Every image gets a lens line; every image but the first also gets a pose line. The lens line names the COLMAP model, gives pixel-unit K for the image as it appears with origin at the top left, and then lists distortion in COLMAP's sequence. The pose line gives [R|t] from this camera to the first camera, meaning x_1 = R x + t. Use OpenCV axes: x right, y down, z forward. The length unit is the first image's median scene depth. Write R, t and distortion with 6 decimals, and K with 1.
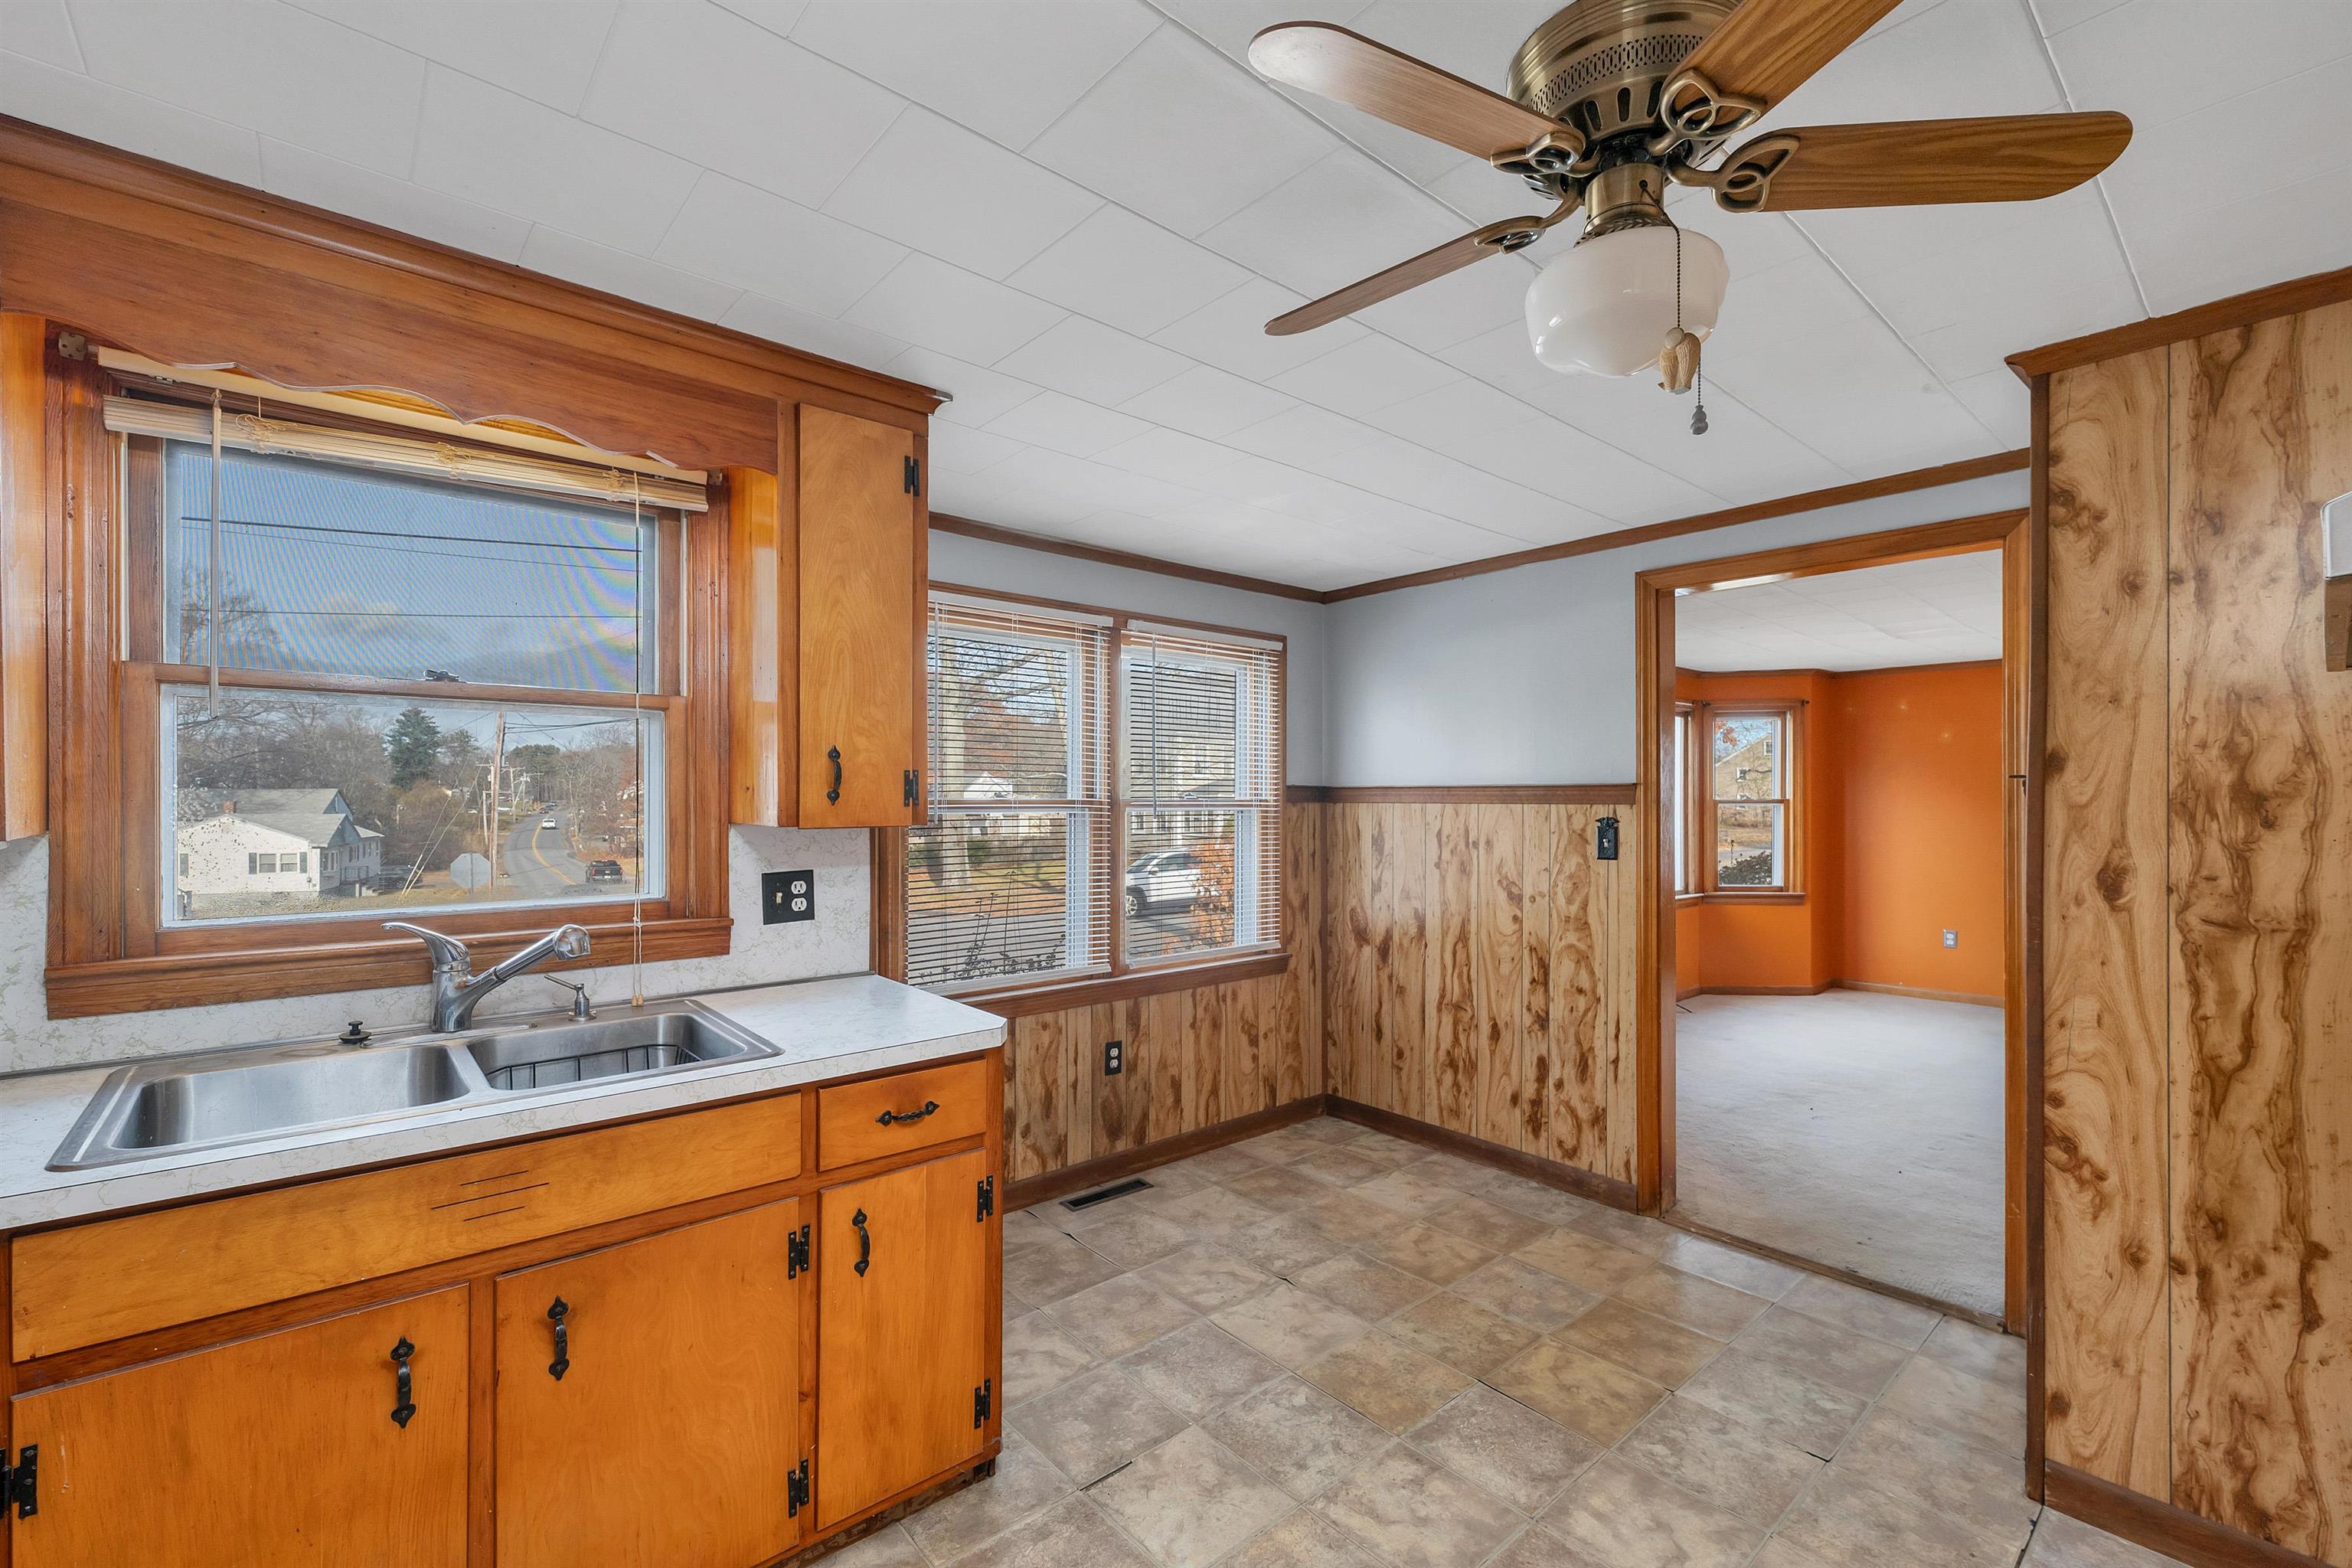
lens RADIAL K [[1022.6, 0, 1217.8], [0, 1022.6, 794.9], [0, 0, 1]] dist [-0.001900, -0.000317]
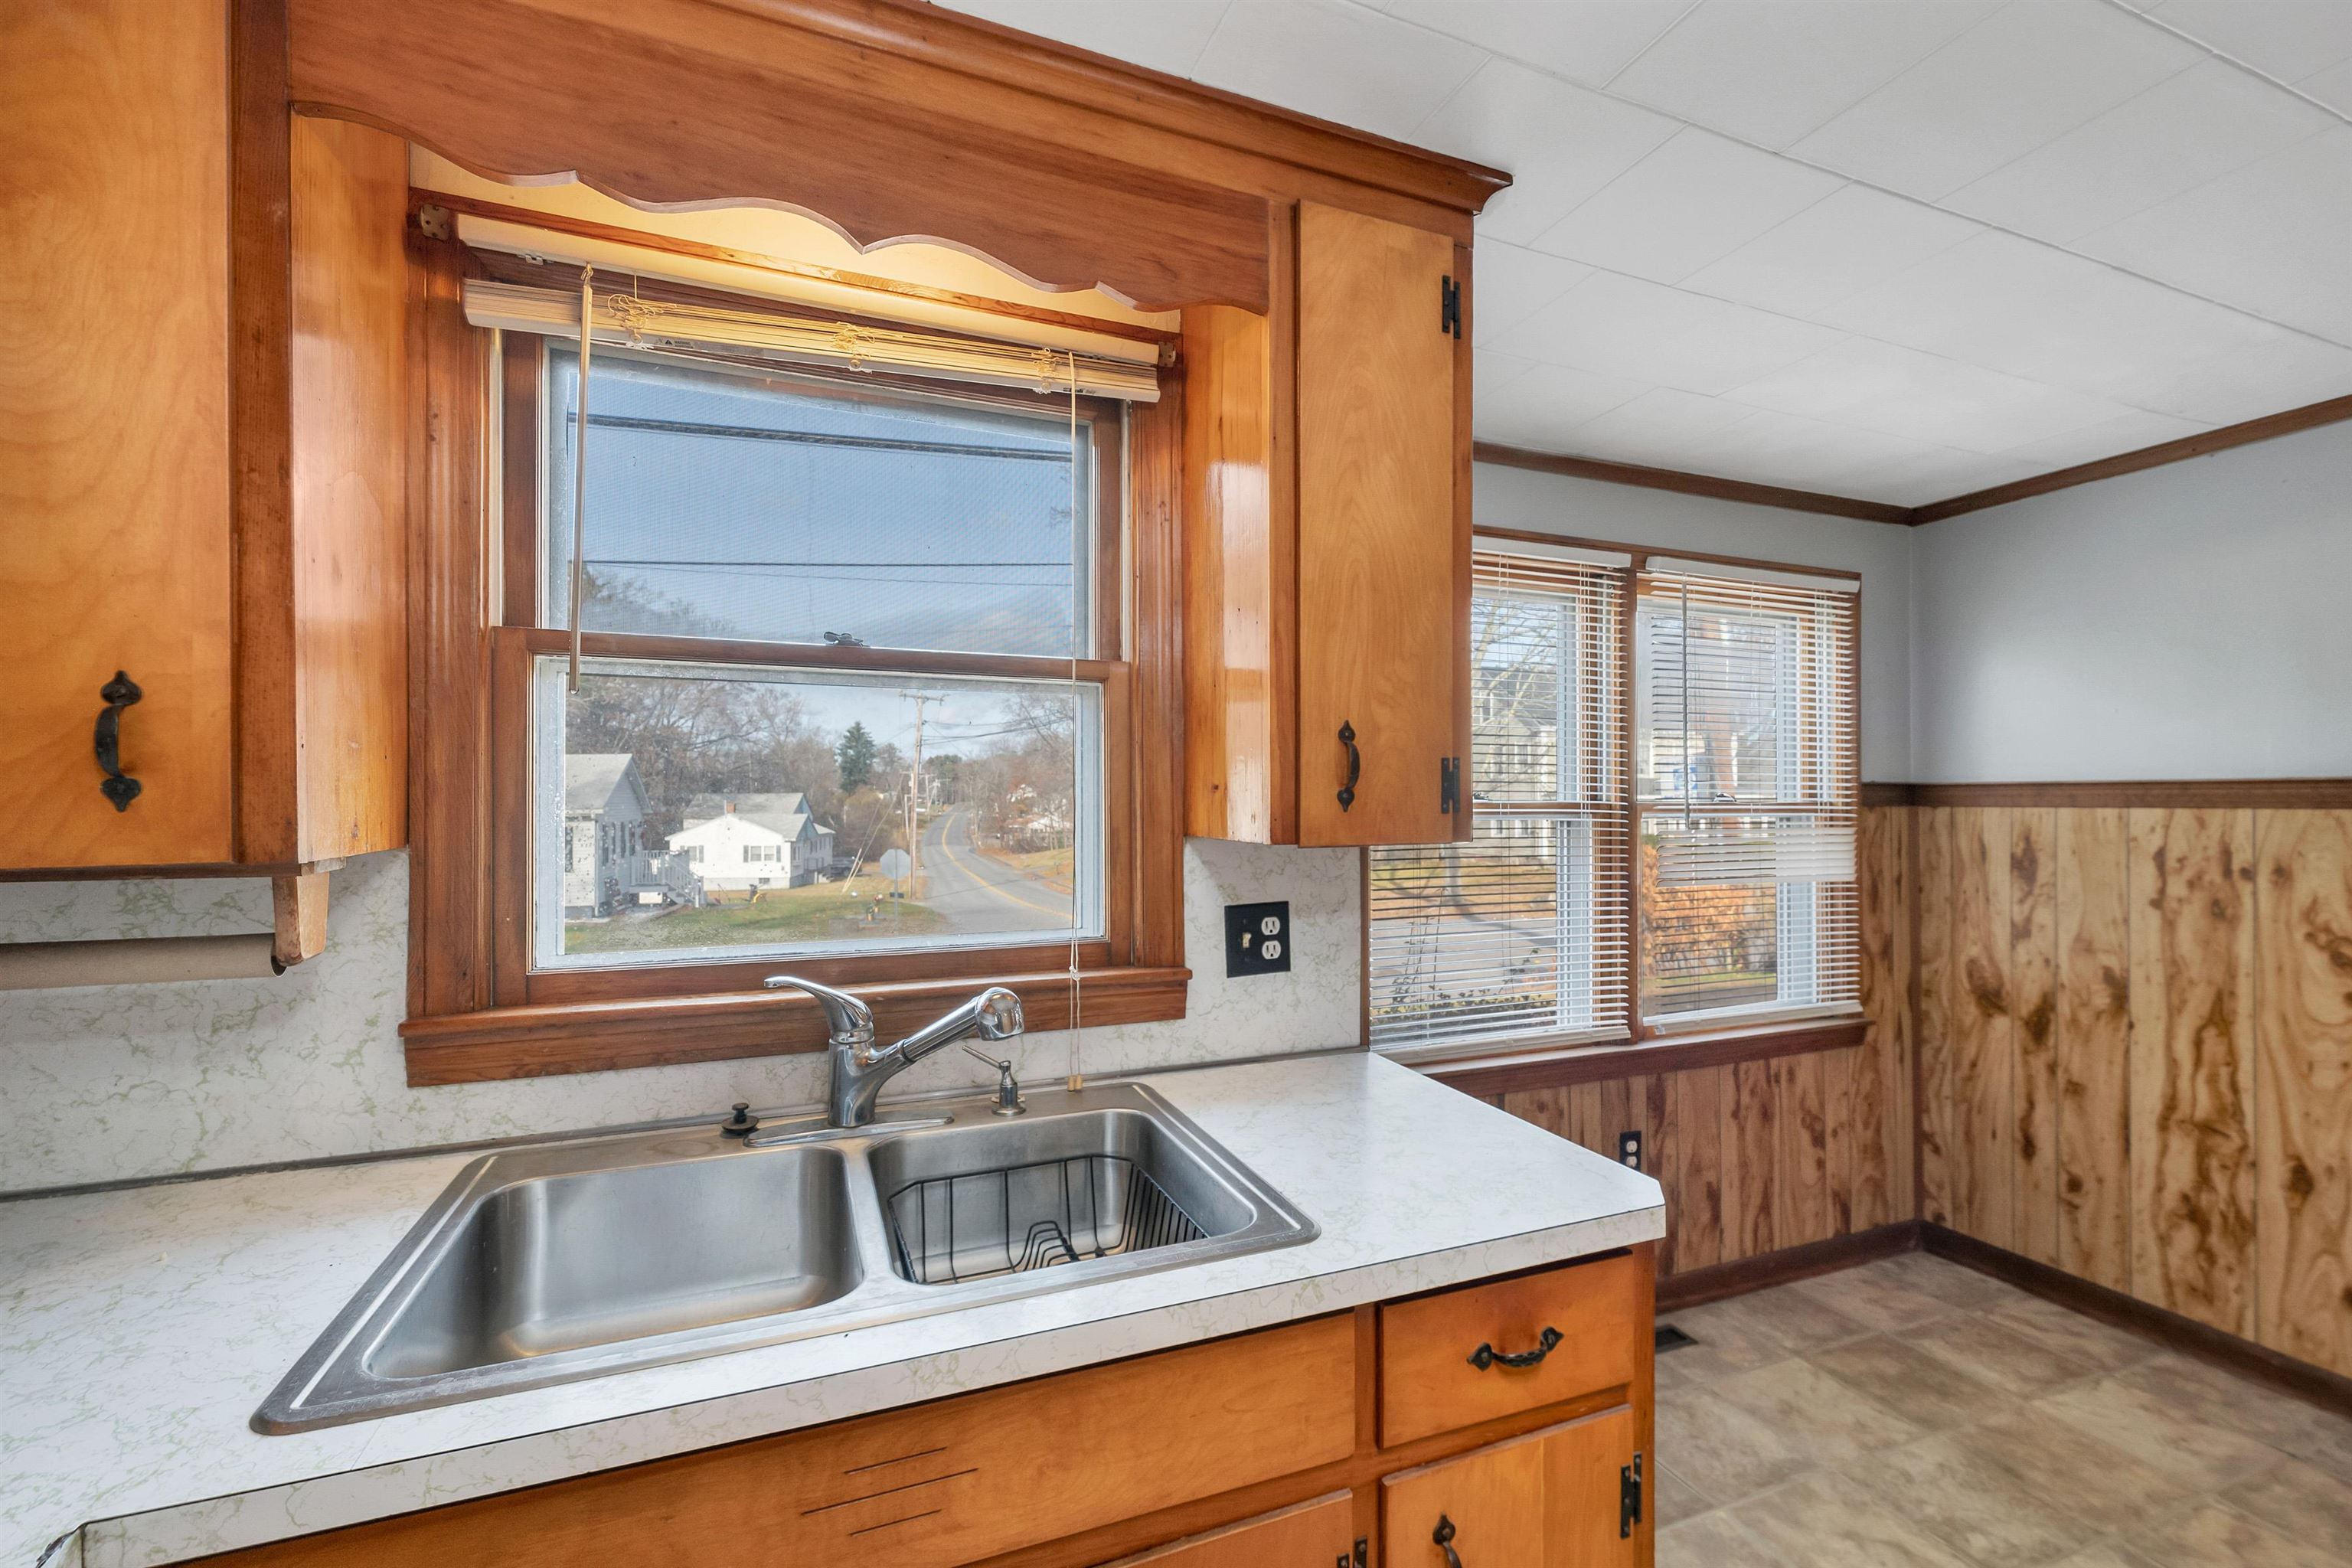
lens RADIAL K [[1018.8, 0, 1239.3], [0, 1018.8, 796.5], [0, 0, 1]] dist [-0.002763, -0.000496]
pose [[0.953260, -0.001959, -0.302146, -0.221952], [0.001738, 0.999998, -0.001002, 0.000761], [0.302147, 0.000430, 0.953261, 0.324507]]
